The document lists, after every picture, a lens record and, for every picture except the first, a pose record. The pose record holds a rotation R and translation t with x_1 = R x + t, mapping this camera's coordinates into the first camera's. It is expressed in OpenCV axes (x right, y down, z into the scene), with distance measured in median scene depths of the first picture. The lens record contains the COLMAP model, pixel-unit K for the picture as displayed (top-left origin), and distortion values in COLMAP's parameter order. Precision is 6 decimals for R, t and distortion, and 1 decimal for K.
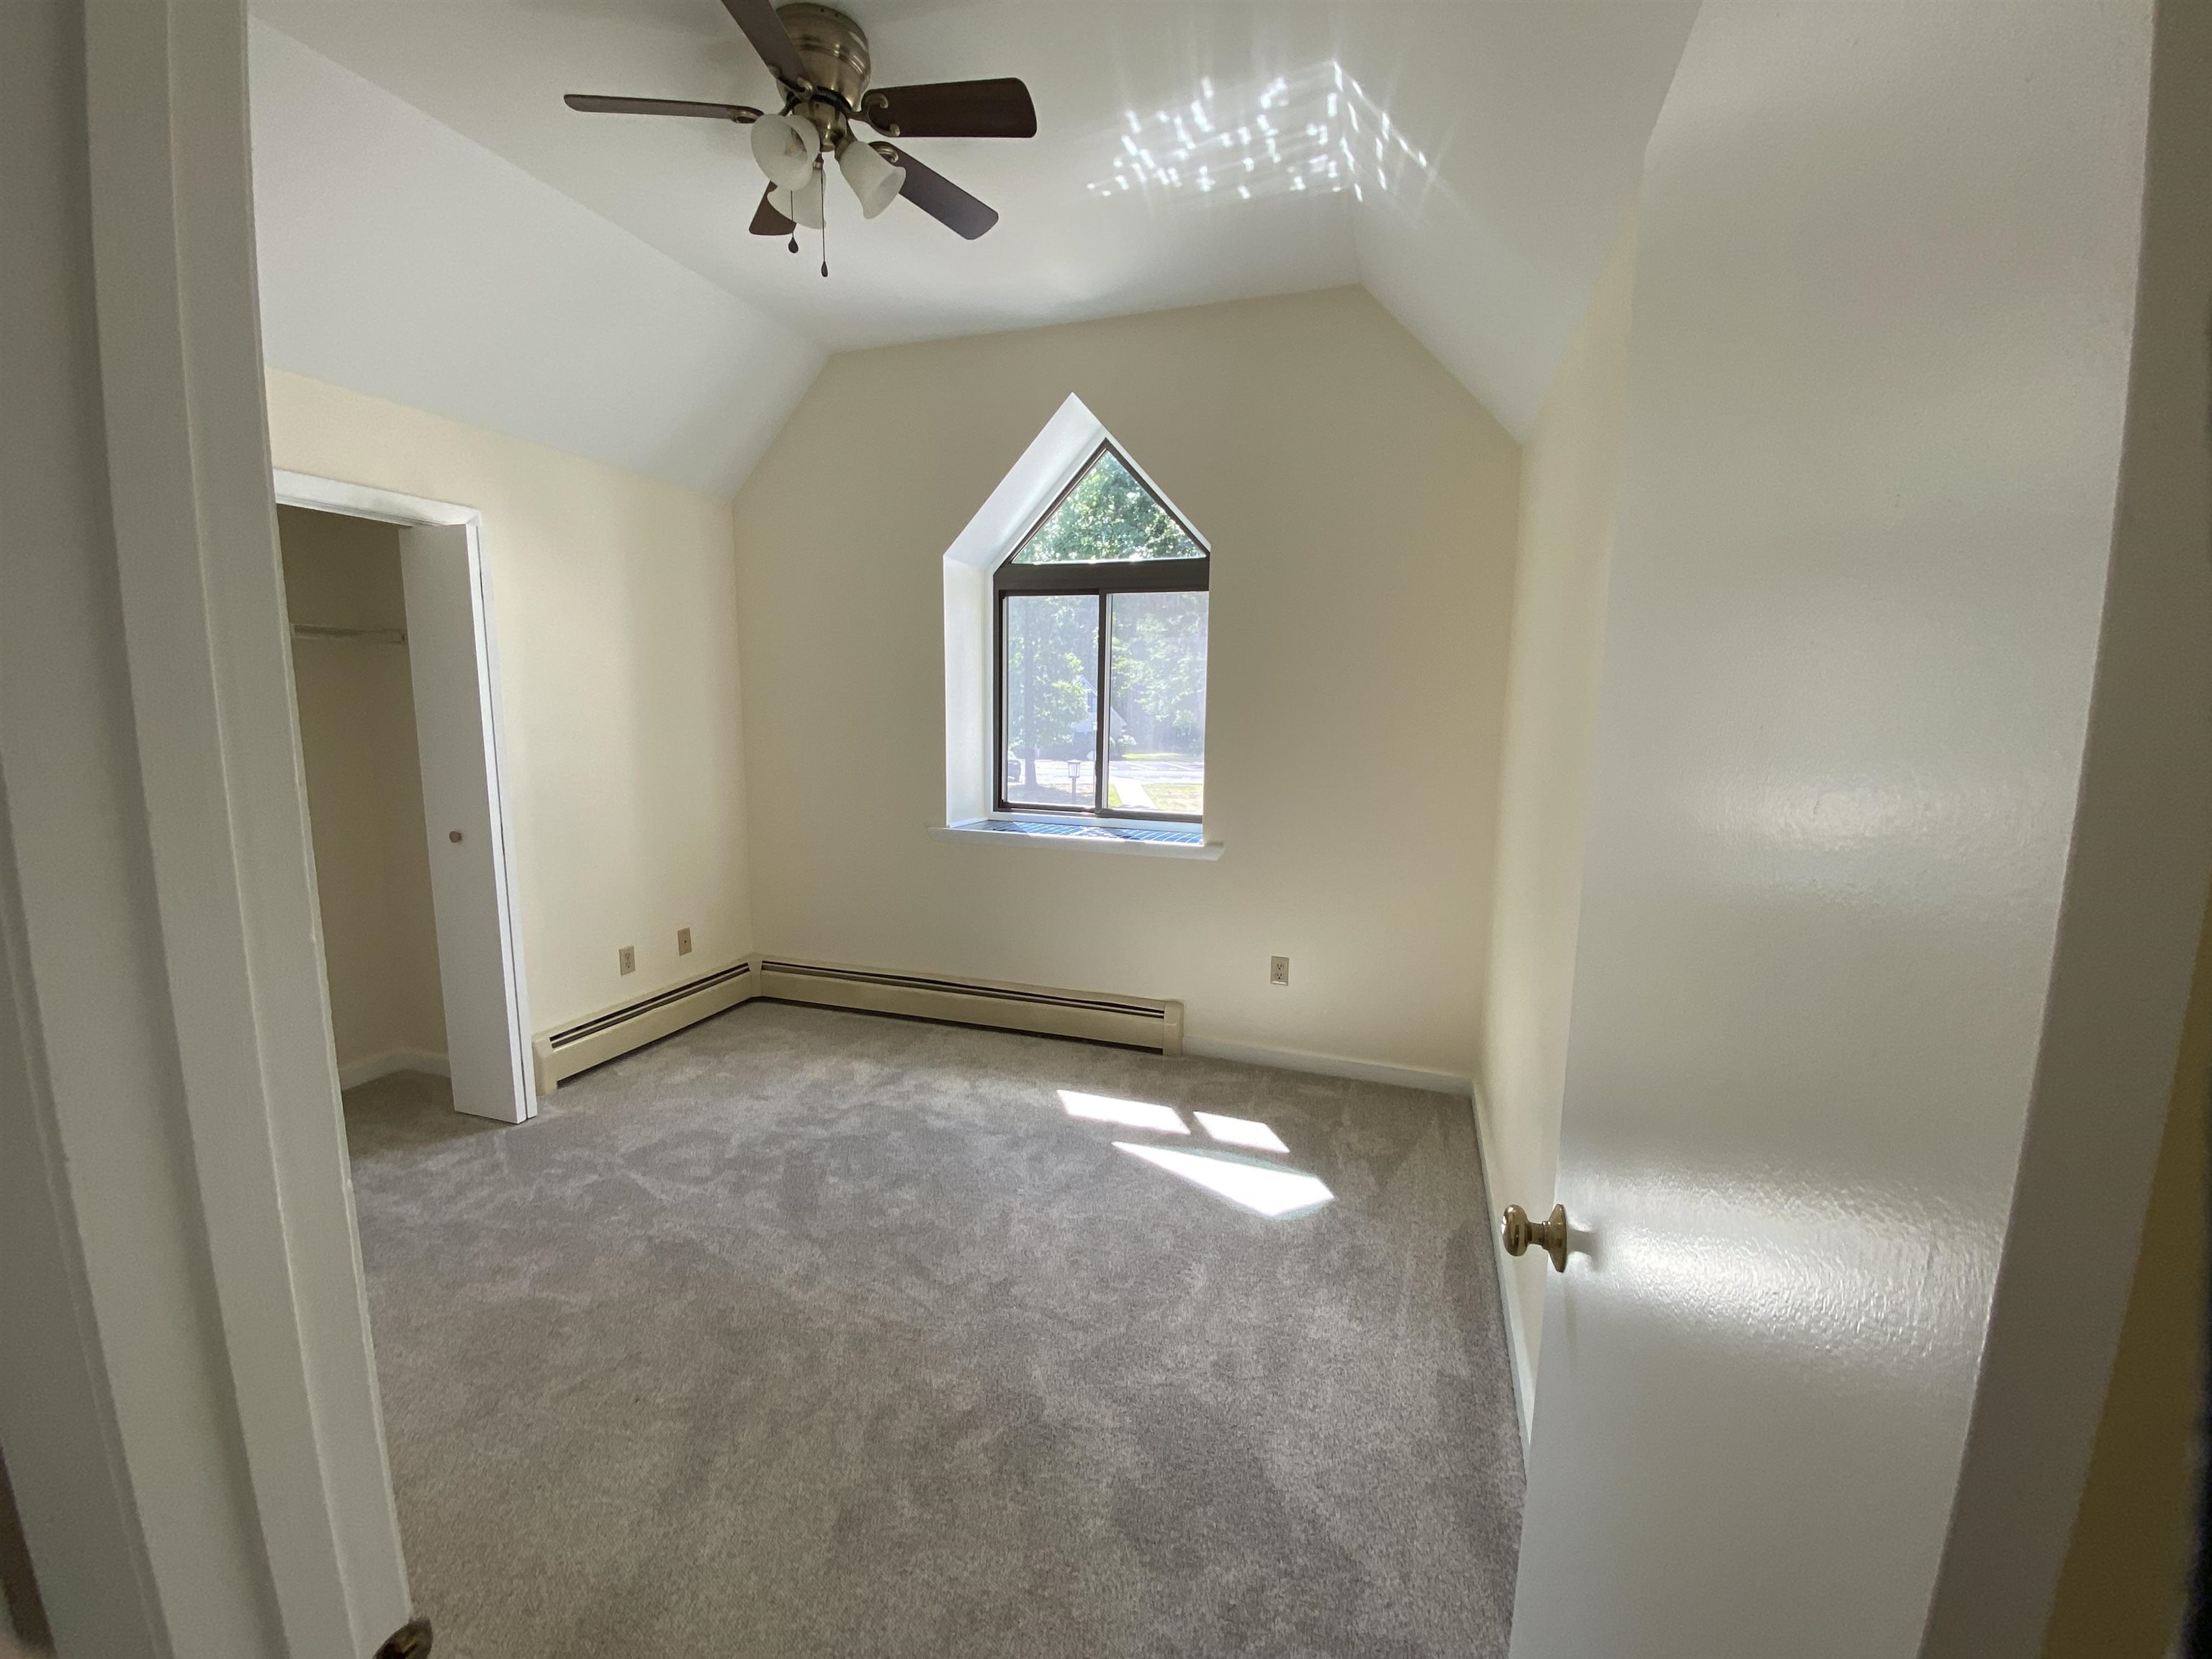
lens RADIAL K [[891.5, 0, 1097.9], [0, 891.5, 844.7], [0, 0, 1]] dist [0.015293, -0.017960]
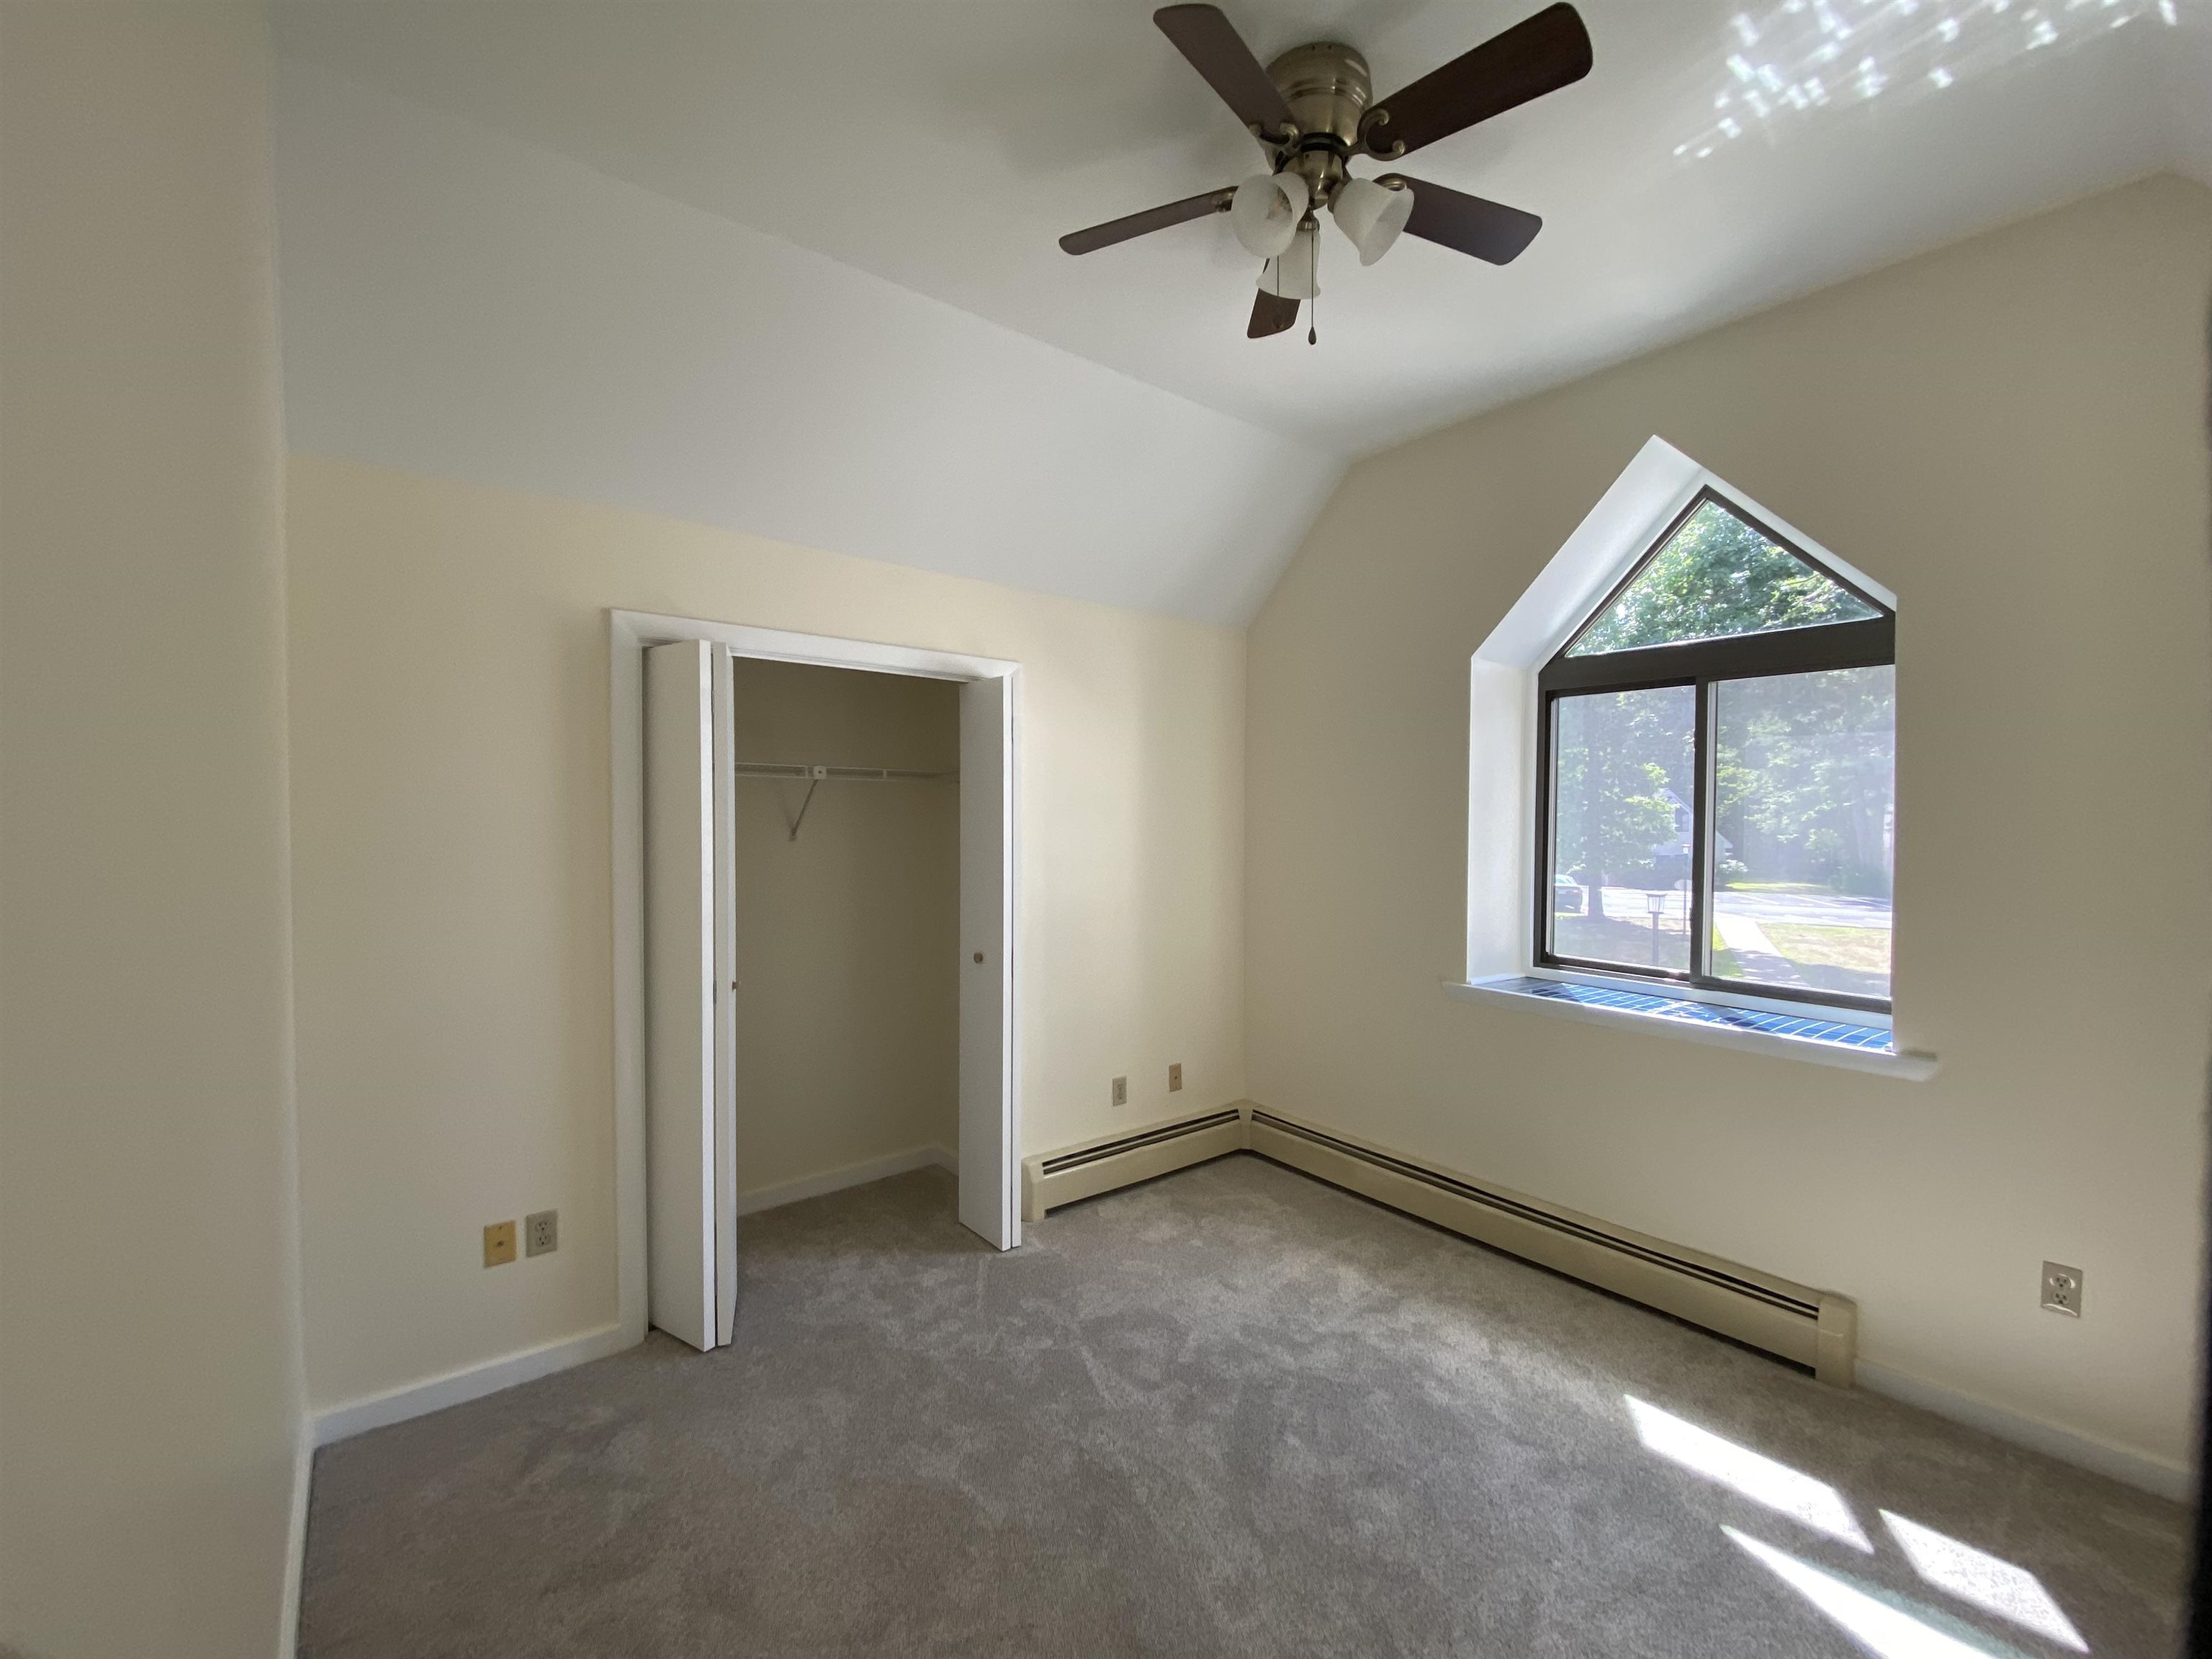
lens RADIAL K [[891.5, 0, 1110.8], [0, 891.5, 831.0], [0, 0, 1]] dist [0.015293, -0.017960]
pose [[0.839653, -0.002827, -0.543116, -0.004417], [-0.076836, 0.989311, -0.123937, -0.039116], [0.537661, 0.145795, 0.830461, 0.175891]]
